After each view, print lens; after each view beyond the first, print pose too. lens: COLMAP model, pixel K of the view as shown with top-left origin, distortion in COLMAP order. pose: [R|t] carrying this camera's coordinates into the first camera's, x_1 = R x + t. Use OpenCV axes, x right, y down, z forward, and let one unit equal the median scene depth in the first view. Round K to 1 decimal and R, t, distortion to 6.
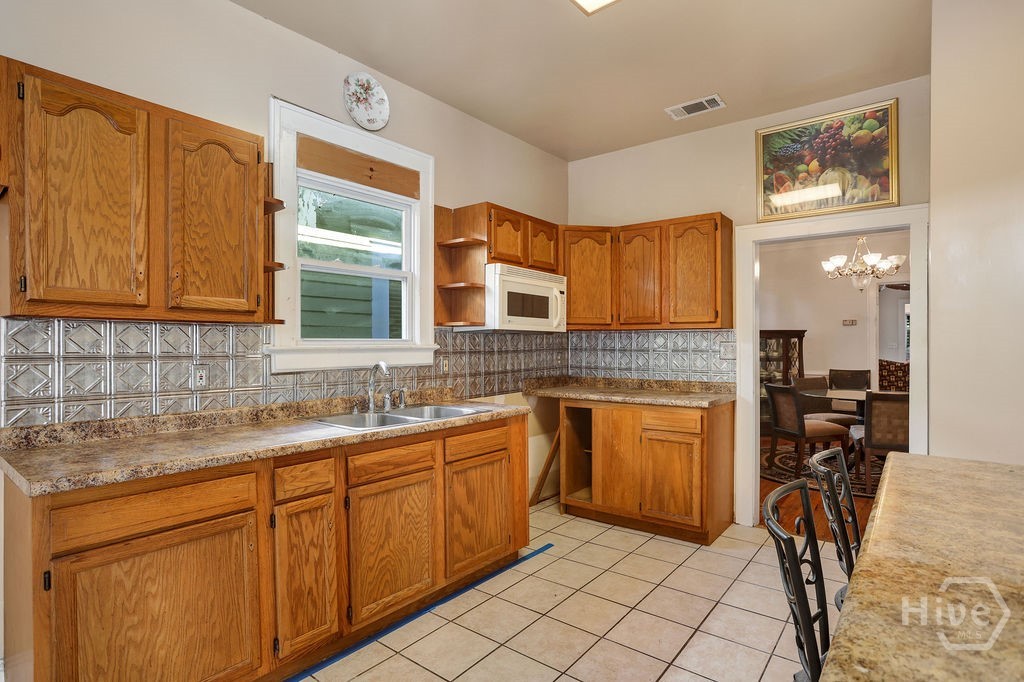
lens RADIAL K [[524.9, 0, 516.8], [0, 524.9, 342.5], [0, 0, 1]] dist [-0.004287, 0.001279]
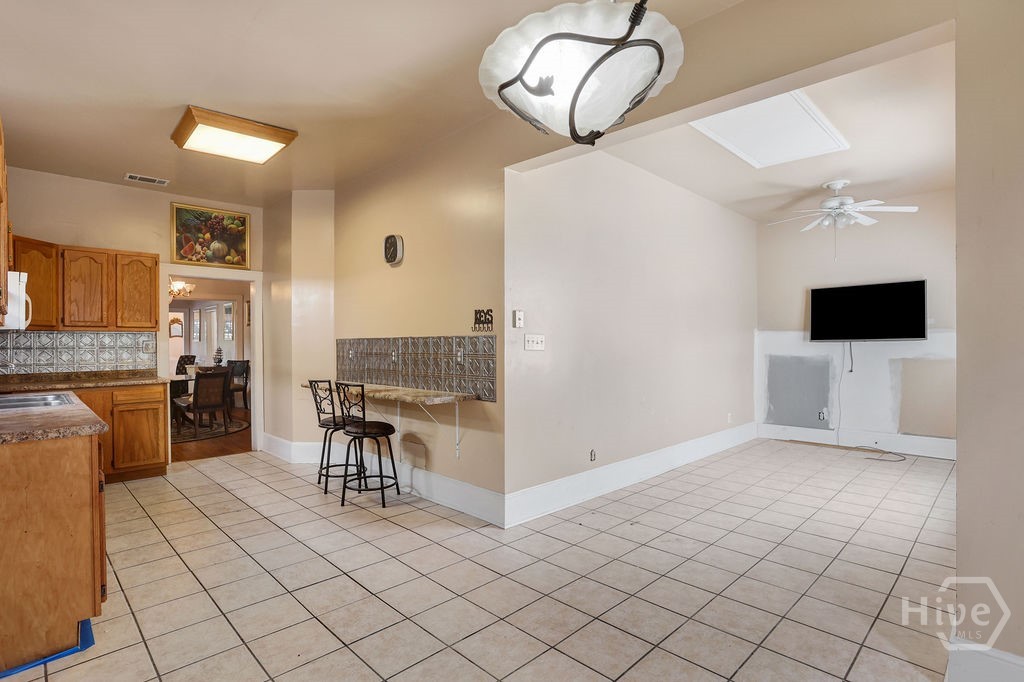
lens RADIAL K [[524.9, 0, 515.4], [0, 524.9, 340.9], [0, 0, 1]] dist [-0.004287, 0.001279]
pose [[0.130825, -0.004038, 0.991397, -0.973002], [0.003953, 0.999986, 0.003551, -0.001841], [-0.991398, 0.003454, 0.130839, -0.203587]]
